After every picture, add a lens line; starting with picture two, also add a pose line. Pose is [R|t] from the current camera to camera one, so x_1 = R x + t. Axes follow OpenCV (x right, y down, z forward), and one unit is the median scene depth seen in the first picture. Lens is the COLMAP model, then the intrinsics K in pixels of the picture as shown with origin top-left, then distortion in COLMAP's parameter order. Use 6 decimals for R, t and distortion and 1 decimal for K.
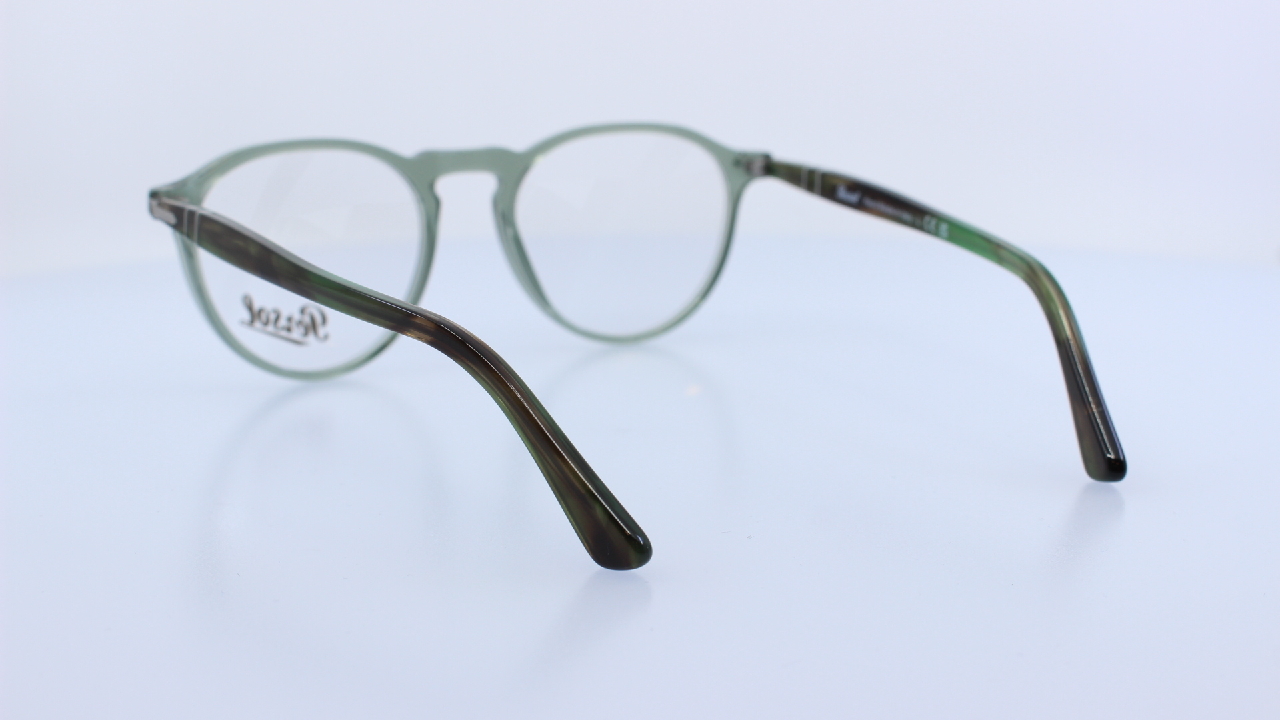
lens RADIAL K [[1687.9, 0, 638.5], [0, 1687.9, 359.0], [0, 0, 1]] dist [-0.079686, 0.000000]
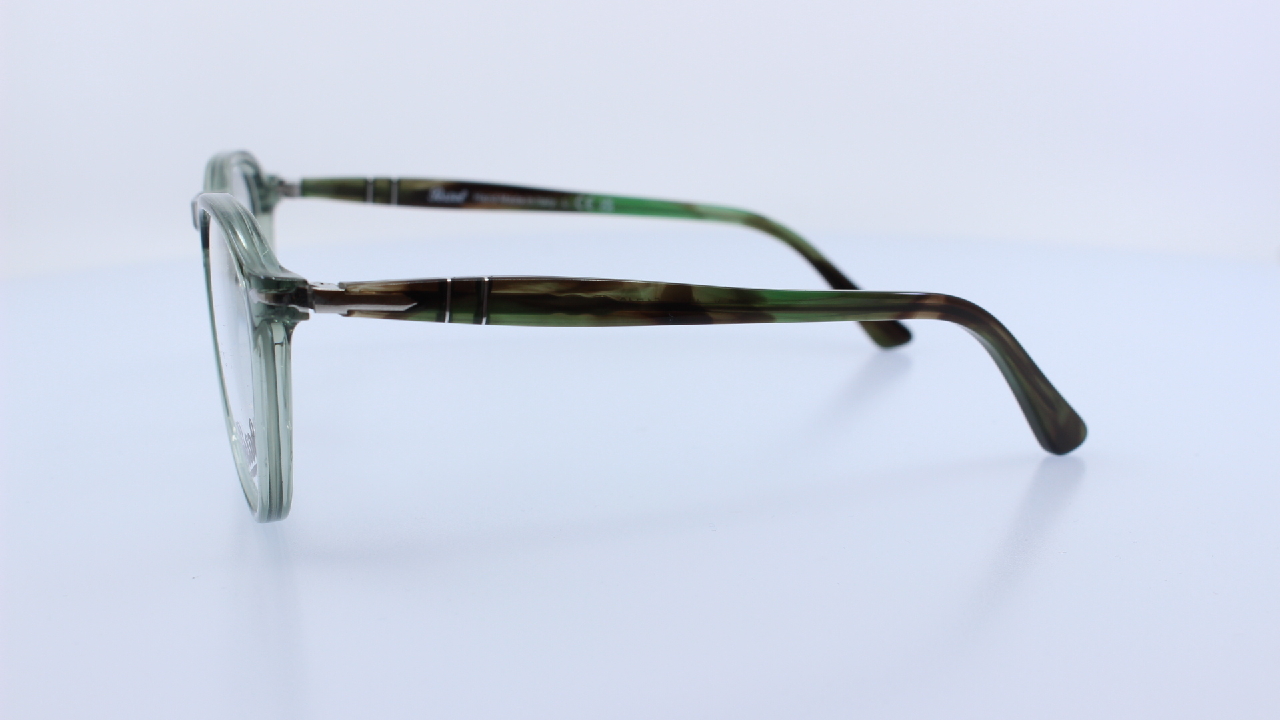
lens RADIAL K [[1687.9, 0, 626.9], [0, 1687.9, 359.6], [0, 0, 1]] dist [-0.079686, 0.000000]
pose [[0.263861, -0.199685, 0.943665, -0.836048], [0.216277, 0.965674, 0.143868, -0.127001], [-0.940001, 0.166132, 0.297991, 0.625677]]
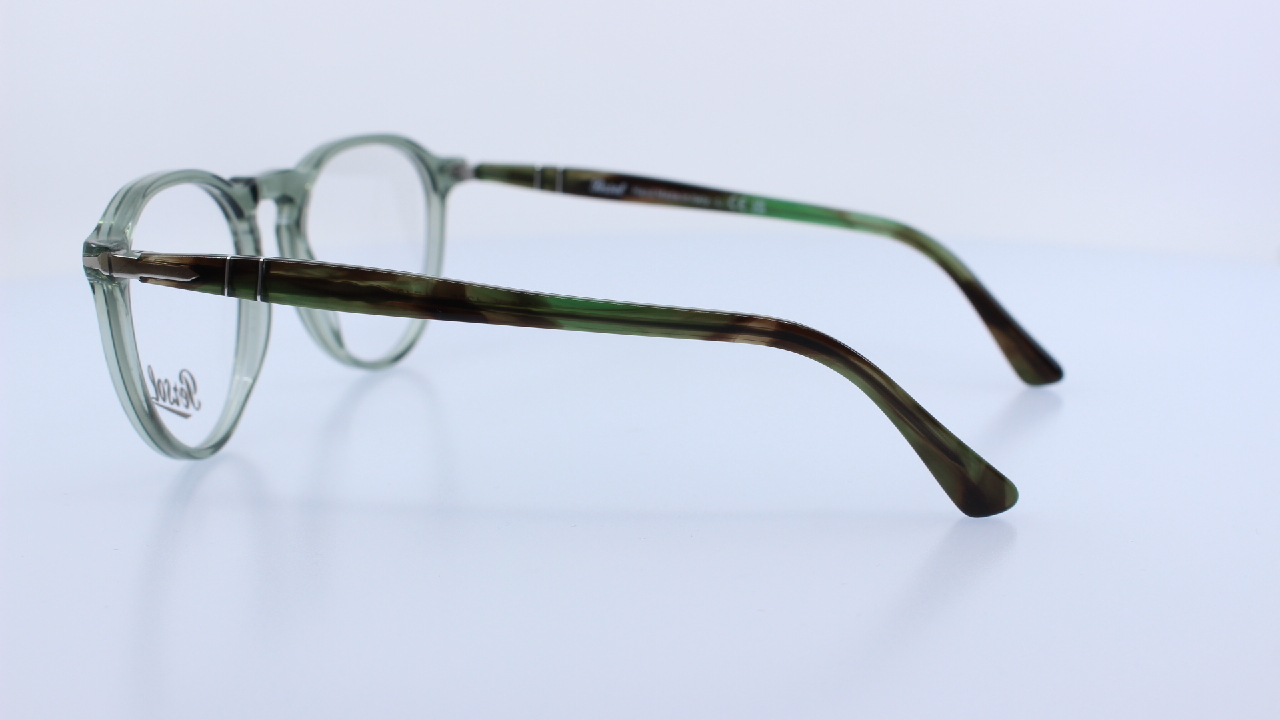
lens RADIAL K [[1687.9, 0, 637.5], [0, 1687.9, 363.8], [0, 0, 1]] dist [-0.079686, 0.000000]
pose [[0.702883, -0.152086, 0.694856, -0.616855], [0.156229, 0.986029, 0.057783, -0.047996], [-0.693936, 0.067942, 0.716824, 0.250357]]
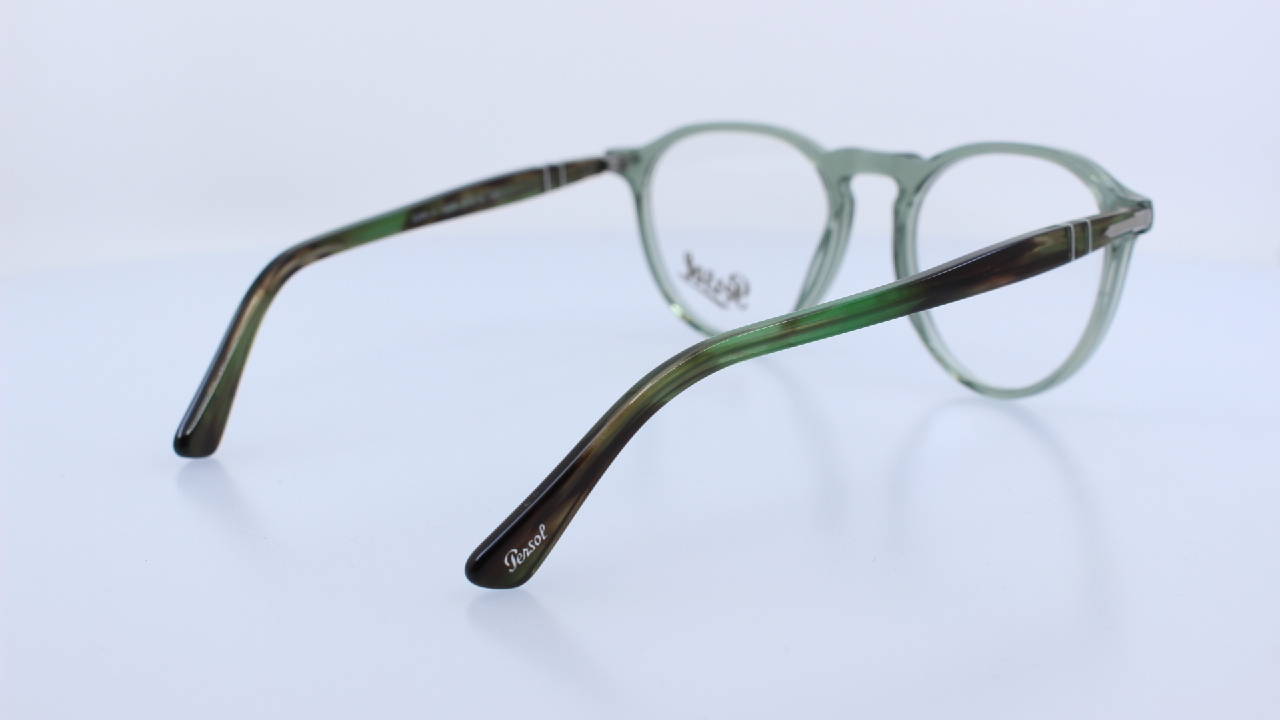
lens RADIAL K [[1687.9, 0, 628.8], [0, 1687.9, 365.1], [0, 0, 1]] dist [-0.079686, 0.000000]
pose [[0.240835, 0.214825, -0.946493, 0.834401], [-0.200455, 0.965180, 0.168061, -0.144970], [0.949640, 0.149254, 0.275512, 0.644989]]
